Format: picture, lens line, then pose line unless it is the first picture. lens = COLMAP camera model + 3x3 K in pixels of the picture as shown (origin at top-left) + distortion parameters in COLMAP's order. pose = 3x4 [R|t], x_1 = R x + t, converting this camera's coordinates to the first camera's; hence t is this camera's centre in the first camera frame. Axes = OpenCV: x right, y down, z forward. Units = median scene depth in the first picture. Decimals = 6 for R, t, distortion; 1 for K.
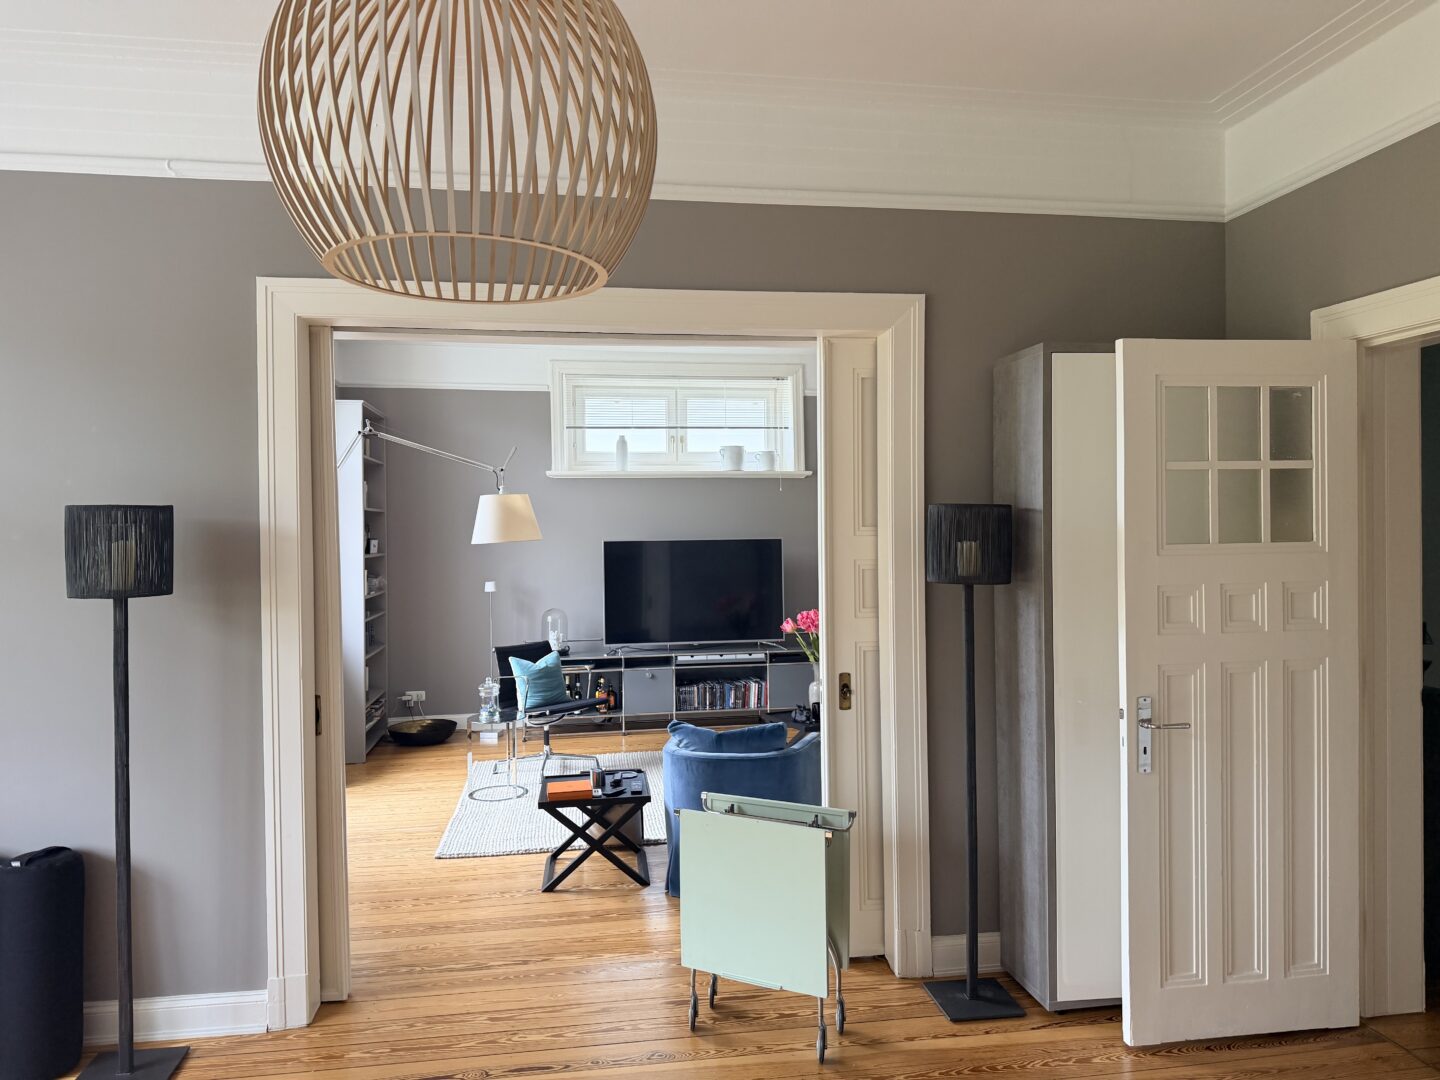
lens RADIAL K [[1015.0, 0, 720.0], [0, 1015.0, 540.0], [0, 0, 1]] dist [0.000120, -0.000308]
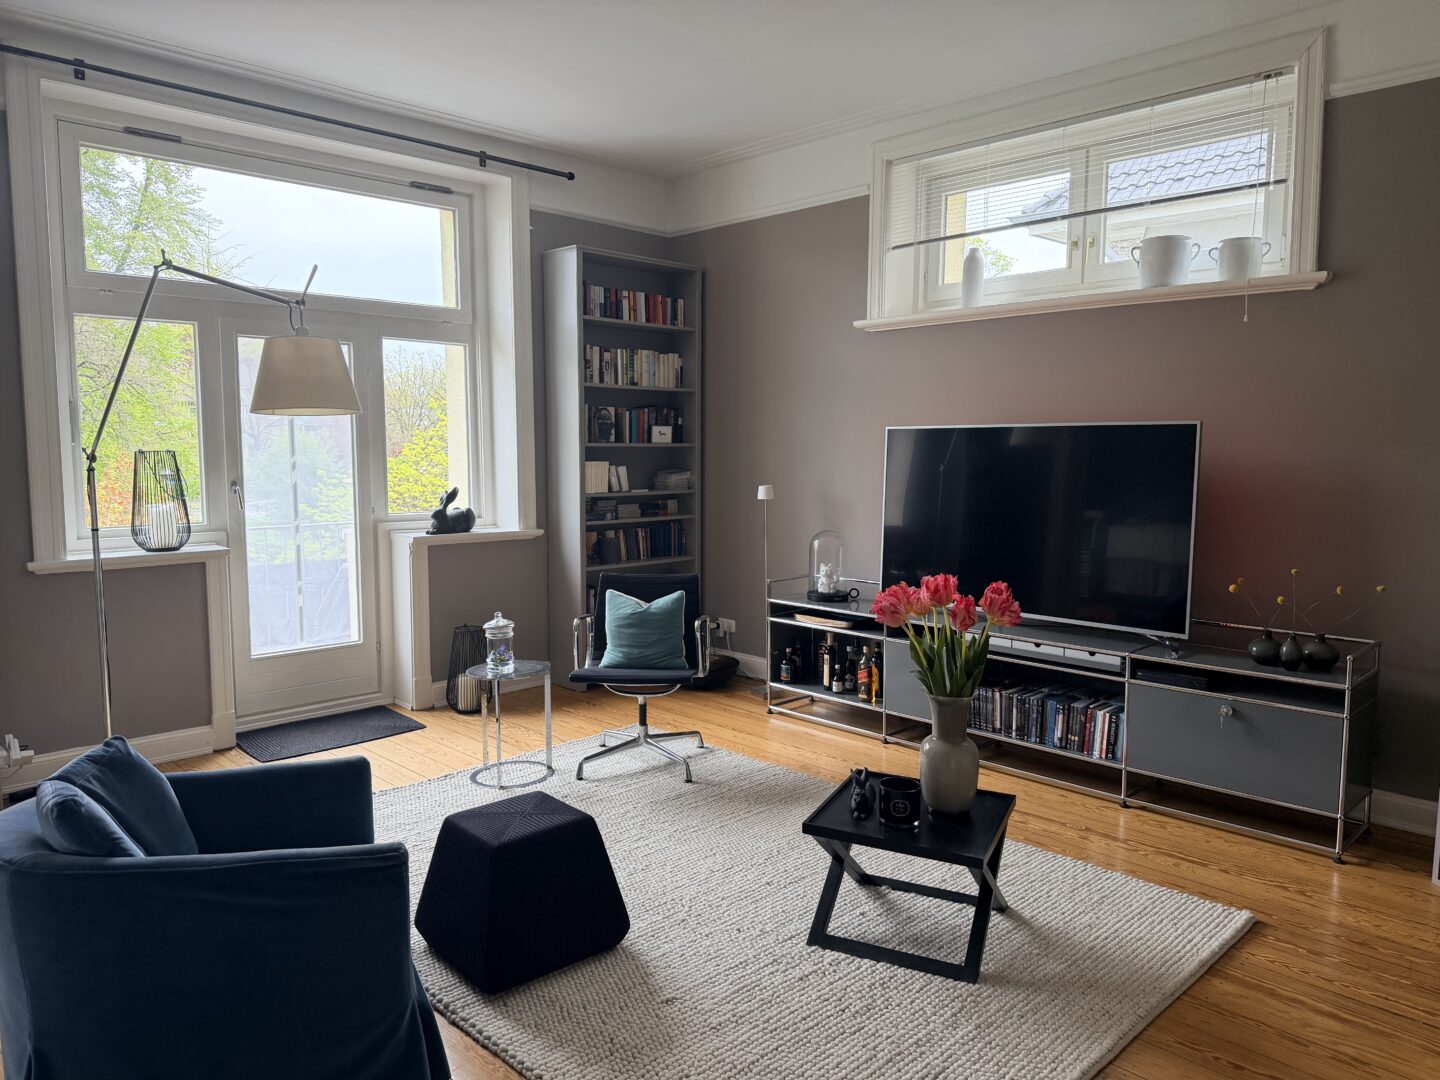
lens RADIAL K [[996.3, 0, 720.0], [0, 996.3, 540.0], [0, 0, 1]] dist [0.147491, -0.191307]
pose [[0.573148, 0.093330, -0.814119, 0.329297], [-0.016260, 0.994593, 0.102572, 0.007677], [0.819290, -0.045552, 0.571567, 0.559625]]
